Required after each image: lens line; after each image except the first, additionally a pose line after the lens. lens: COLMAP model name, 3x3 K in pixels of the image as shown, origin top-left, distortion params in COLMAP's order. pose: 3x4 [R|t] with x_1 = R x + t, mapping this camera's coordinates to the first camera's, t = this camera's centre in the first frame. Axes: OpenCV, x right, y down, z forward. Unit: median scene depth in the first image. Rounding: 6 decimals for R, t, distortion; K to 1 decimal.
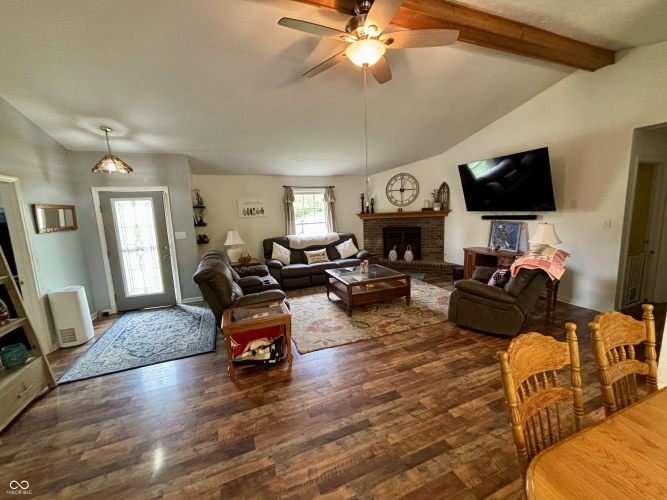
lens RADIAL K [[266.9, 0, 335.4], [0, 266.9, 249.4], [0, 0, 1]] dist [-0.000837, 0.000805]
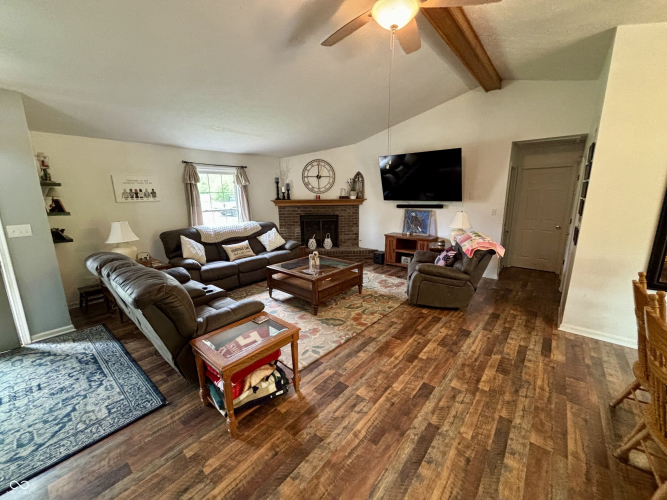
lens RADIAL K [[266.9, 0, 335.8], [0, 266.9, 249.2], [0, 0, 1]] dist [-0.000837, 0.000805]
pose [[0.881308, -0.064122, 0.468172, -0.289879], [0.042358, 0.997482, 0.056882, -0.018441], [-0.470640, -0.030299, 0.881805, 0.178174]]
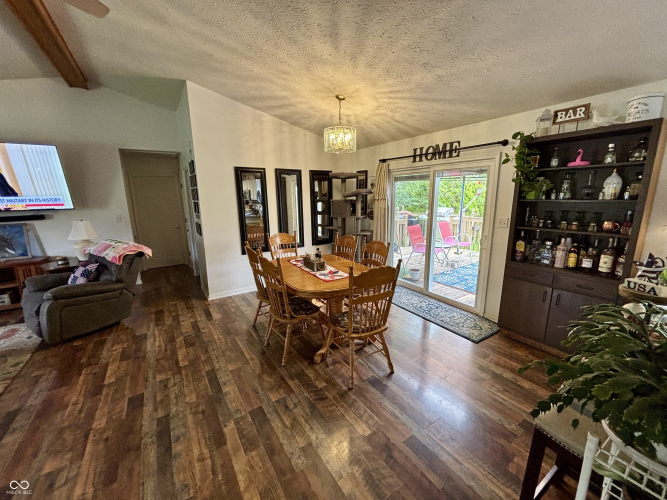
lens RADIAL K [[266.9, 0, 331.4], [0, 266.9, 249.3], [0, 0, 1]] dist [-0.000837, 0.000805]
pose [[-0.189623, -0.149177, 0.970458, -0.425287], [0.171746, 0.968113, 0.182374, -0.008091], [-0.966719, 0.201255, -0.157956, 0.219129]]
